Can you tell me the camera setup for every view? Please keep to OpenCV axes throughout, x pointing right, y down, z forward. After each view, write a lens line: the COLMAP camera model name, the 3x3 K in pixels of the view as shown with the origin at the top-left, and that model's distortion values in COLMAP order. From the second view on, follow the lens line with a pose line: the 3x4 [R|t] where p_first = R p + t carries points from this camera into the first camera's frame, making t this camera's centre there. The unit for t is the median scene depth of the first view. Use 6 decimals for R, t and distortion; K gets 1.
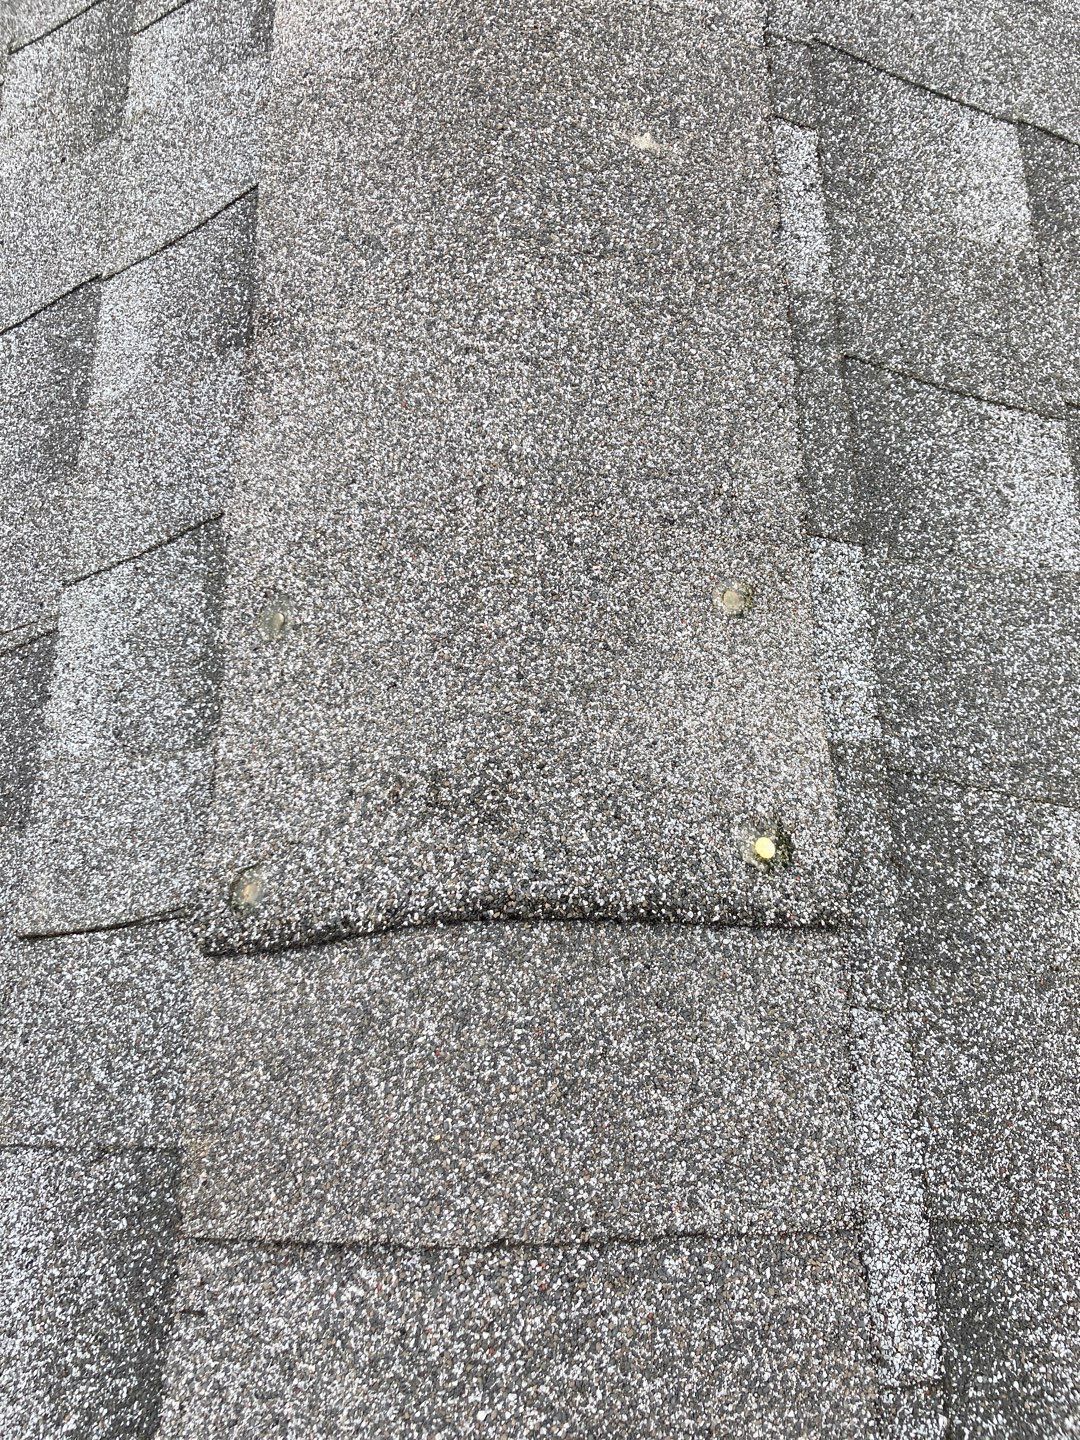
lens RADIAL K [[1218.1, 0, 561.2], [0, 1218.1, 718.2], [0, 0, 1]] dist [-0.004992, 0.062623]
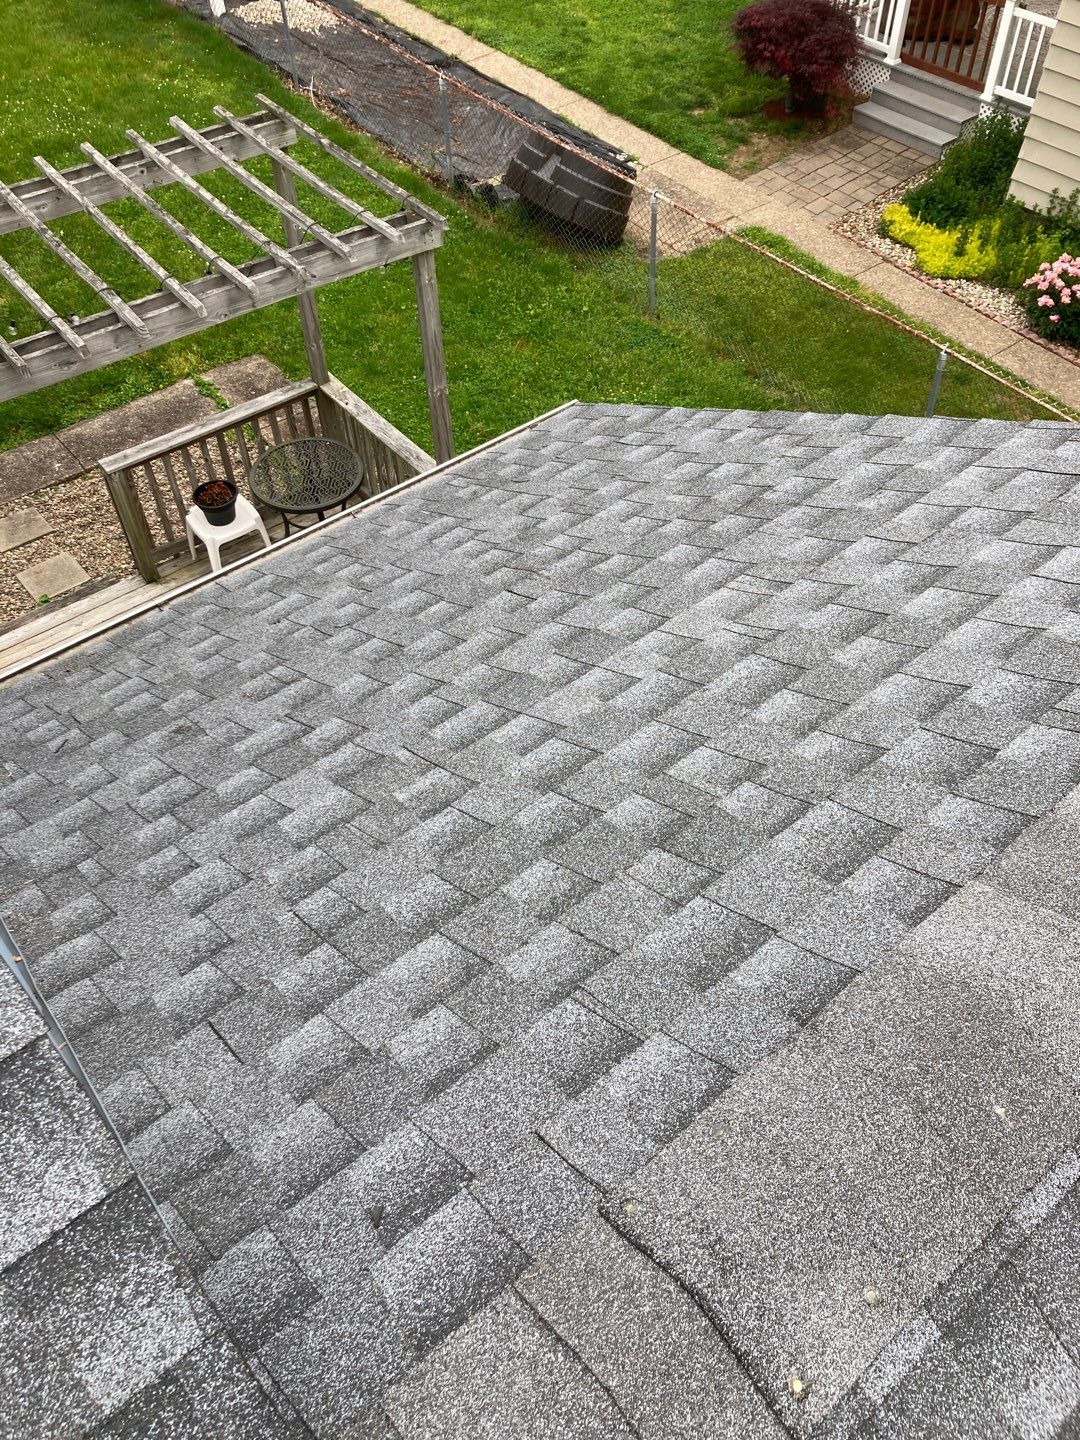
lens RADIAL K [[1218.1, 0, 561.2], [0, 1218.1, 718.2], [0, 0, 1]] dist [-0.004992, 0.062623]
pose [[0.632473, 0.651172, -0.419469, 0.039760], [-0.754638, 0.640112, -0.144146, -0.026553], [0.174643, 0.407715, 0.896252, -1.620267]]
